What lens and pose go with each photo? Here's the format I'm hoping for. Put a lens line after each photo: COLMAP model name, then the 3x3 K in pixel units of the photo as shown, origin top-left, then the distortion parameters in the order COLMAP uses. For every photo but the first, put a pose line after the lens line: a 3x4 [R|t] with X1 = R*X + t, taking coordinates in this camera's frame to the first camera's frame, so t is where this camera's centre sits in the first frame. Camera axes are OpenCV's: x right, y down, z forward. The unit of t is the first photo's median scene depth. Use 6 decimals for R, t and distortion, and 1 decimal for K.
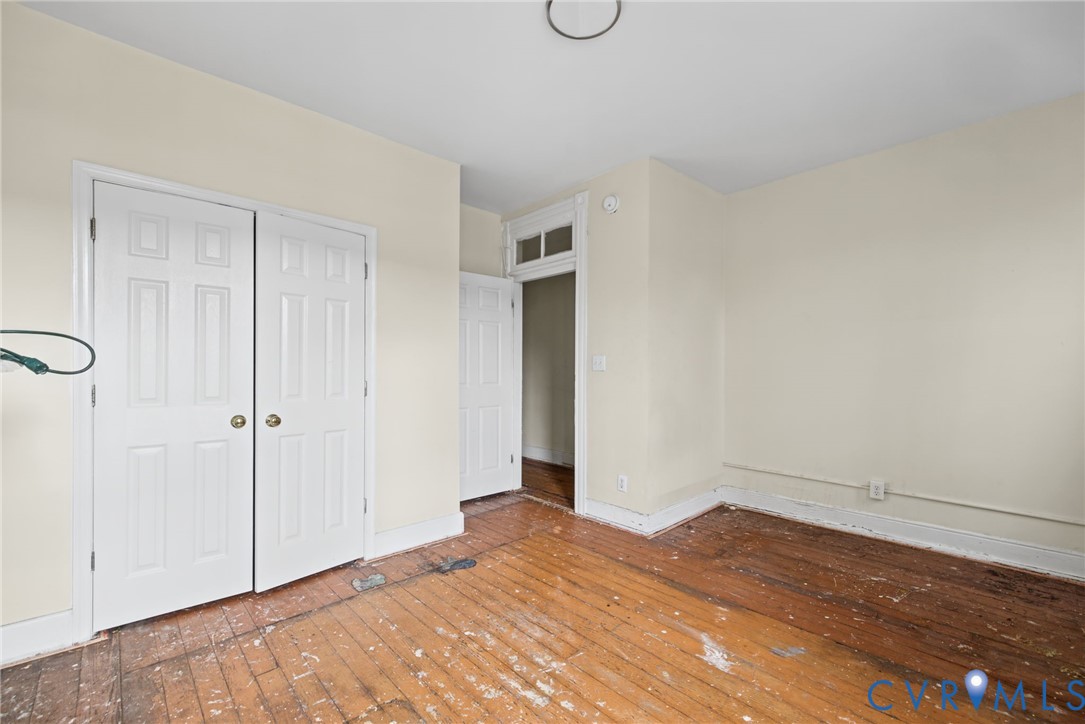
lens RADIAL K [[461.9, 0, 546.4], [0, 461.9, 367.5], [0, 0, 1]] dist [0.002070, 0.000083]
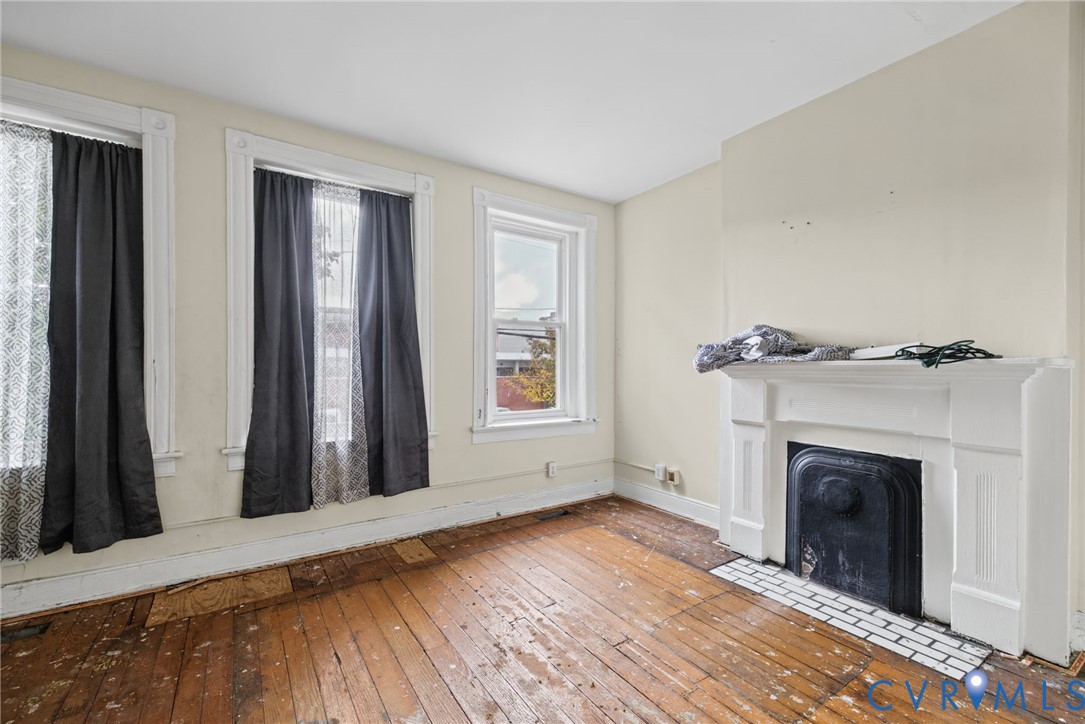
lens RADIAL K [[461.9, 0, 546.4], [0, 461.9, 367.5], [0, 0, 1]] dist [0.002070, 0.000083]
pose [[-0.986257, -0.003232, 0.165189, 0.006529], [-0.002325, 0.999981, 0.005685, 0.005479], [-0.165205, 0.005223, -0.986245, 1.213509]]
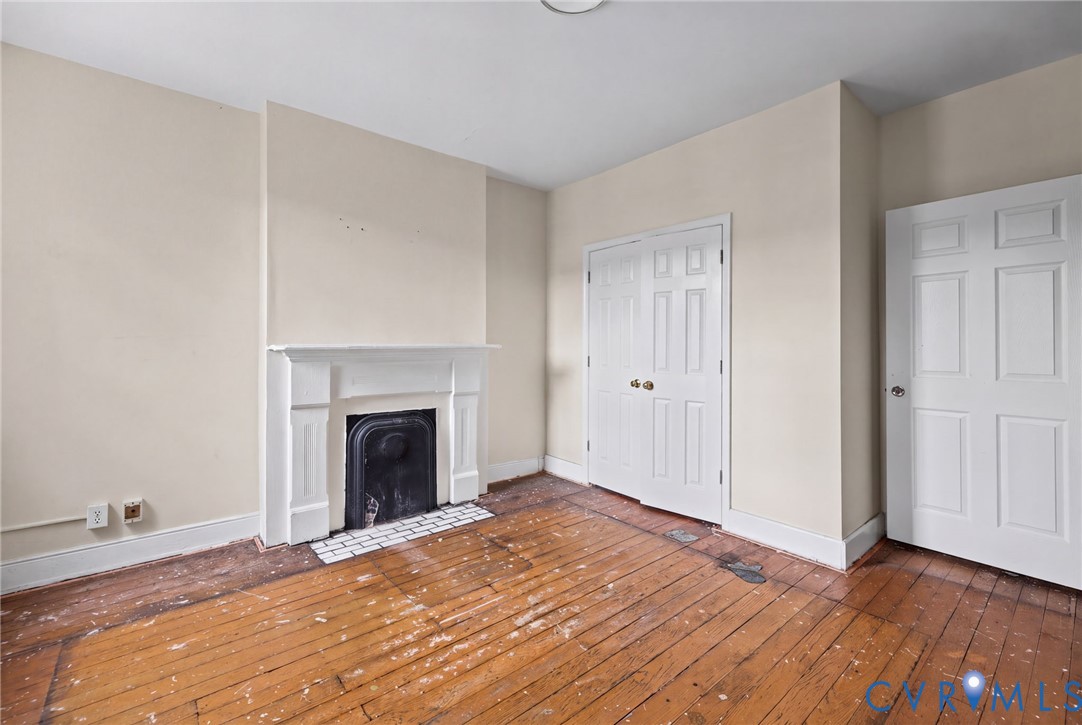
lens RADIAL K [[454.5, 0, 539.4], [0, 454.5, 340.1], [0, 0, 1]] dist [0.000165, -0.000089]
pose [[-0.069687, -0.015990, -0.997441, 0.723399], [-0.002798, 0.999871, -0.015833, 0.001402], [0.997565, 0.001687, -0.069722, 0.689701]]
